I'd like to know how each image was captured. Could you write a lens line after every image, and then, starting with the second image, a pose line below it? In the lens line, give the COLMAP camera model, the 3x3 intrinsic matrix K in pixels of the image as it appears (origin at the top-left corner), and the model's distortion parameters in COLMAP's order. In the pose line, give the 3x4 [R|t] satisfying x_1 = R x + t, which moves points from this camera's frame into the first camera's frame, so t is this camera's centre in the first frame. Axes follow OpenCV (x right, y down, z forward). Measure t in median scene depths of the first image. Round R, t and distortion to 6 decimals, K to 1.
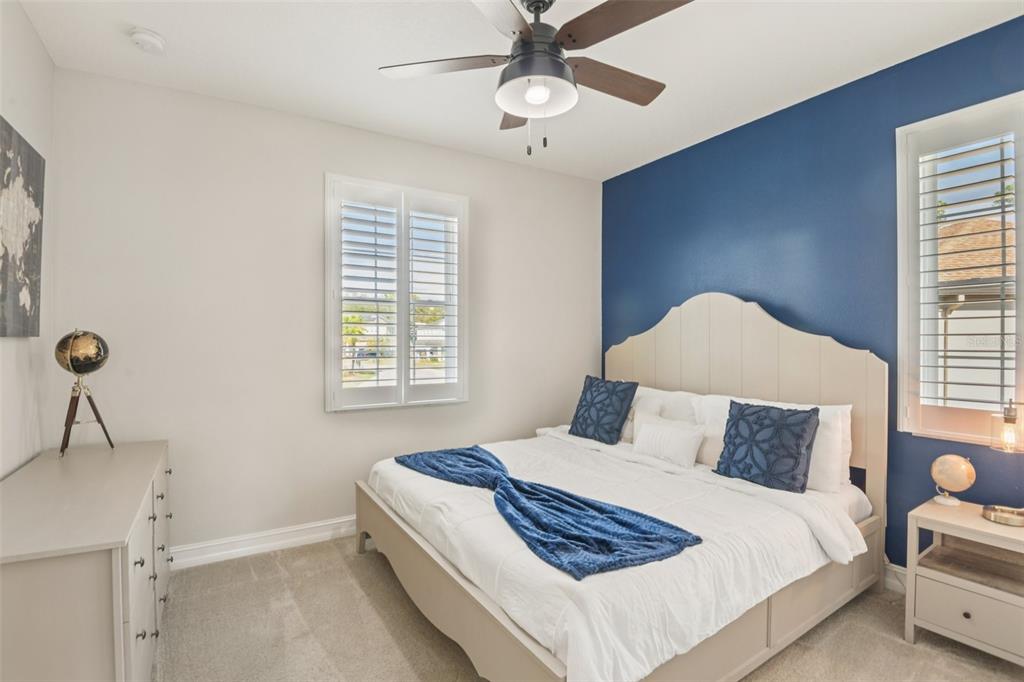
lens RADIAL K [[488.2, 0, 518.6], [0, 488.2, 337.0], [0, 0, 1]] dist [-0.000017, -0.021934]
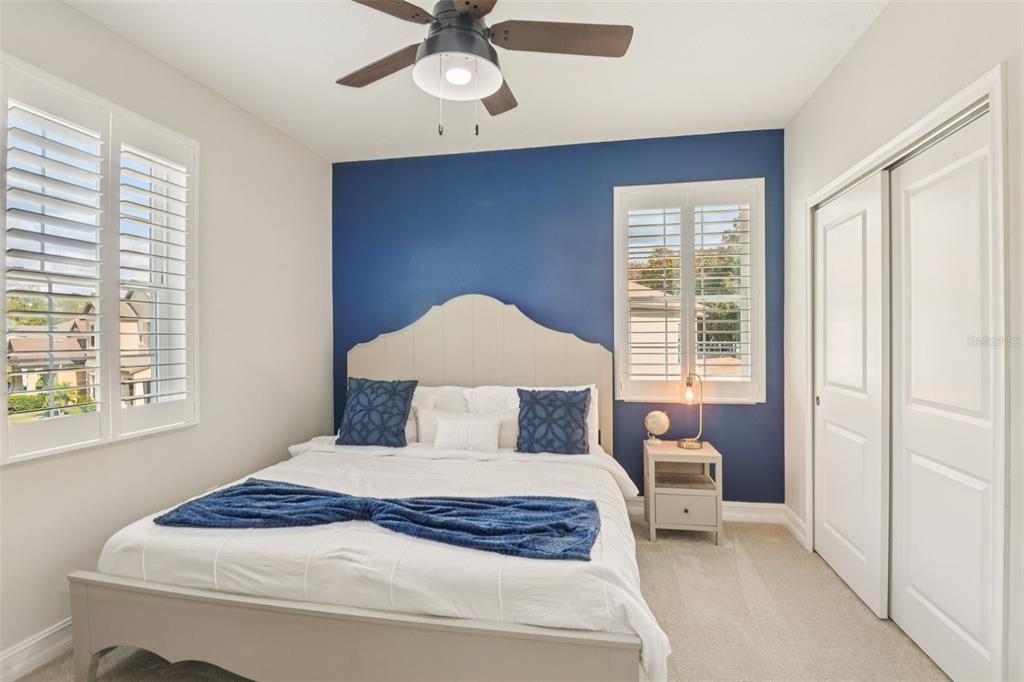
lens RADIAL K [[488.2, 0, 518.6], [0, 488.2, 337.0], [0, 0, 1]] dist [-0.000017, -0.021934]
pose [[0.672678, -0.005662, 0.739914, -0.477365], [0.002498, 0.999982, 0.005382, -0.000294], [-0.739931, -0.001772, 0.672680, 0.242995]]
